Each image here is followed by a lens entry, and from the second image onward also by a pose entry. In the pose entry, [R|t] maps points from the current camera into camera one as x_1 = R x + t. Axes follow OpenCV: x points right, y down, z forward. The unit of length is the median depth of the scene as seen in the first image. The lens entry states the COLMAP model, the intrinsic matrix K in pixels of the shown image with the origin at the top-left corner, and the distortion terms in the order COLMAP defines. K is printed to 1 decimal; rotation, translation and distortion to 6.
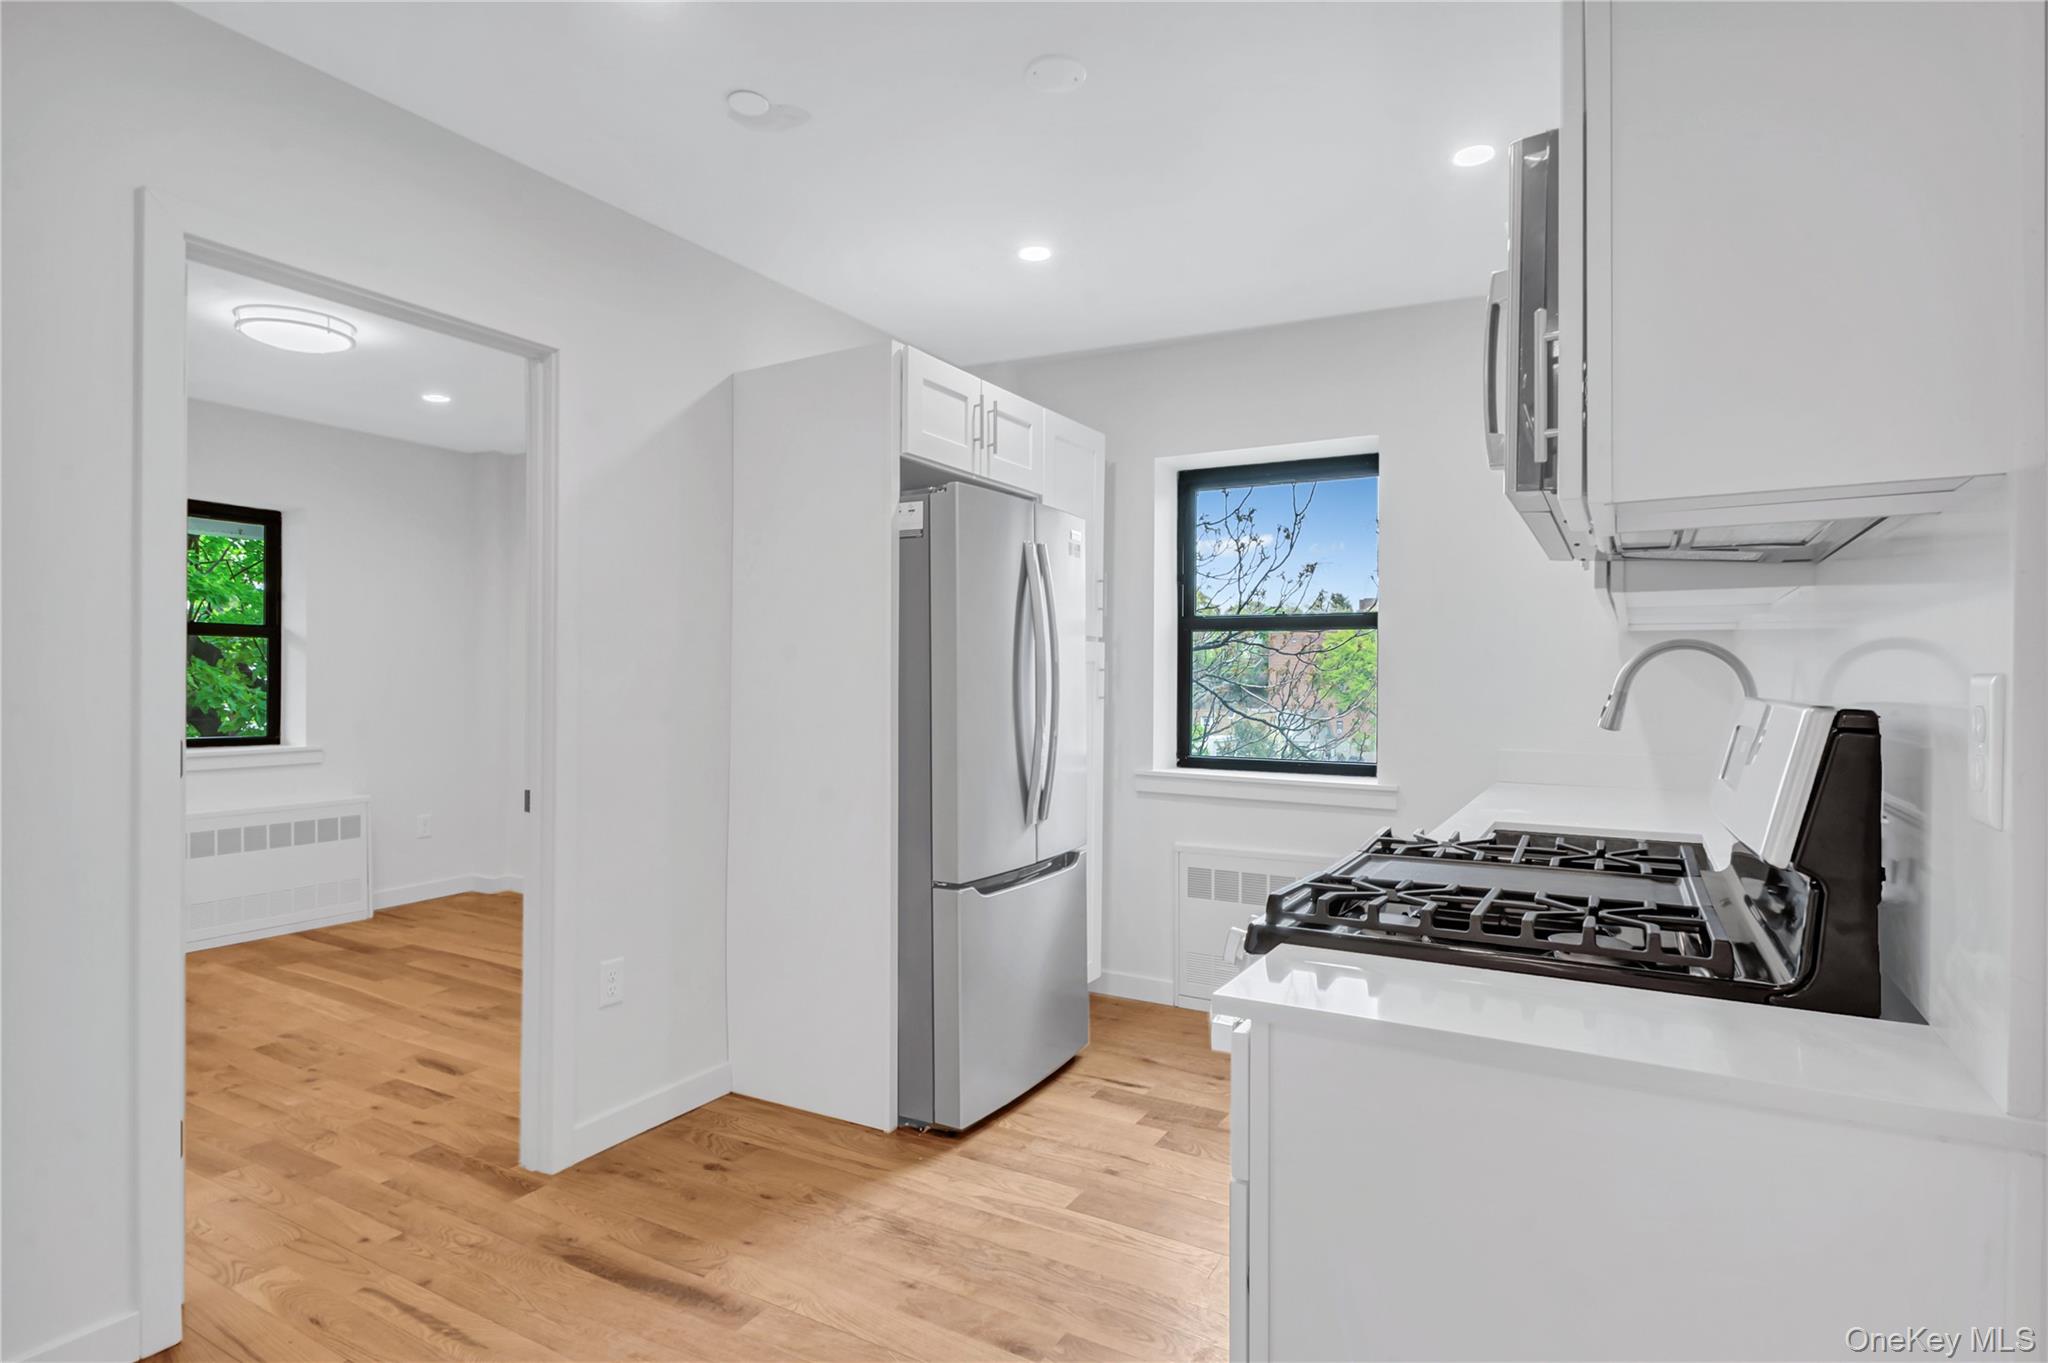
lens RADIAL K [[1042.1, 0, 1024.0], [0, 1042.1, 681.5], [0, 0, 1]] dist [-0.021245, -0.000022]
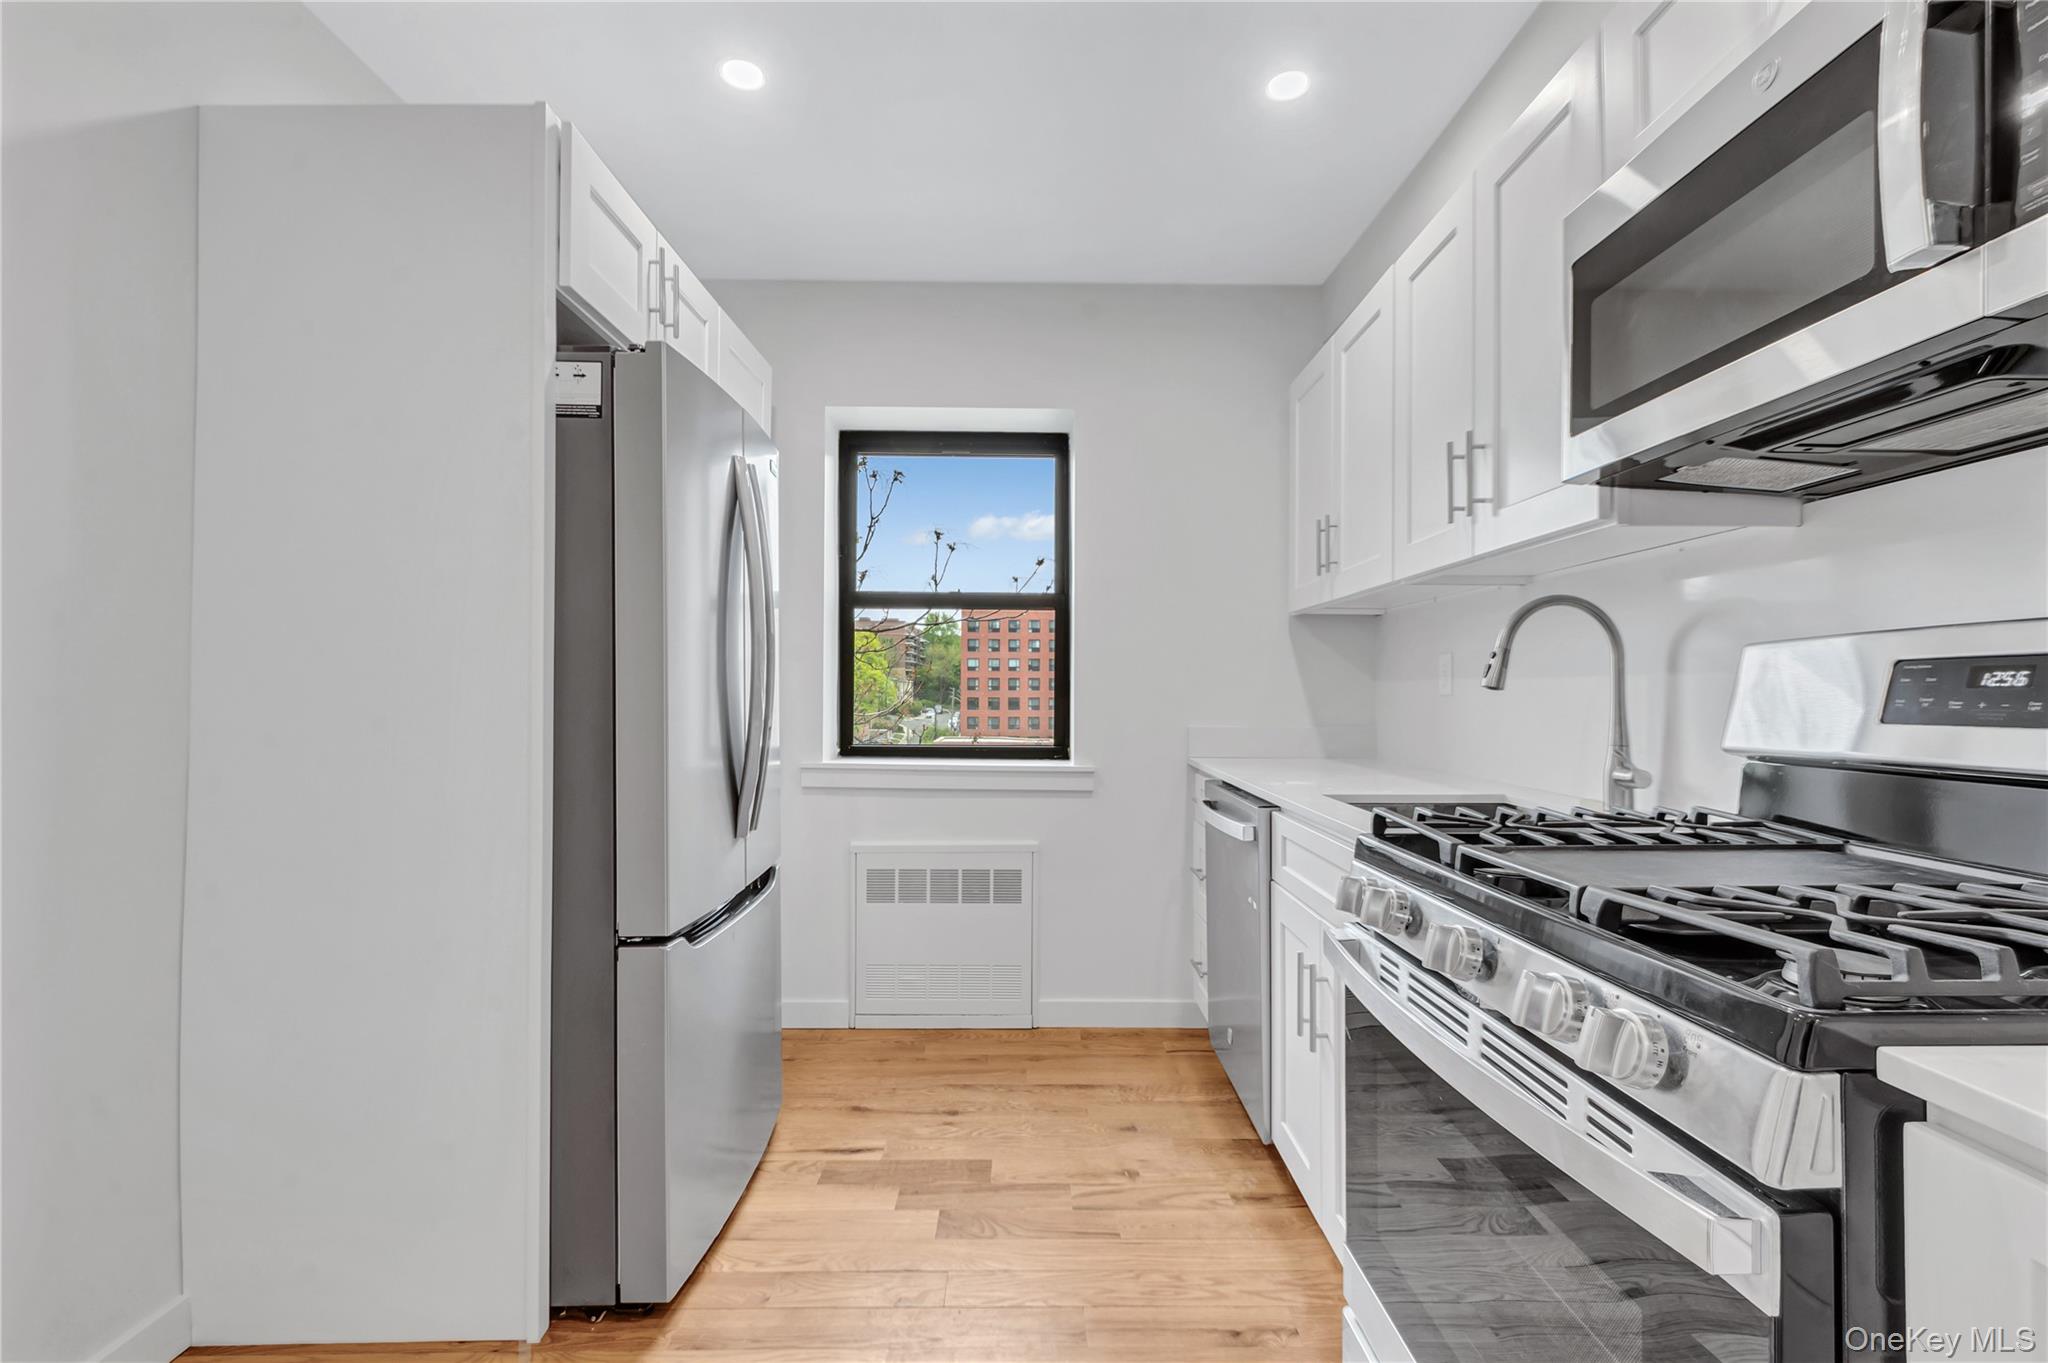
lens RADIAL K [[887.6, 0, 1039.0], [0, 887.6, 685.4], [0, 0, 1]] dist [0.003498, -0.003362]
pose [[0.855829, 0.002558, 0.517252, -0.135104], [-0.000332, 0.999990, -0.004395, 0.030333], [-0.517258, 0.003590, 0.855822, 0.336877]]
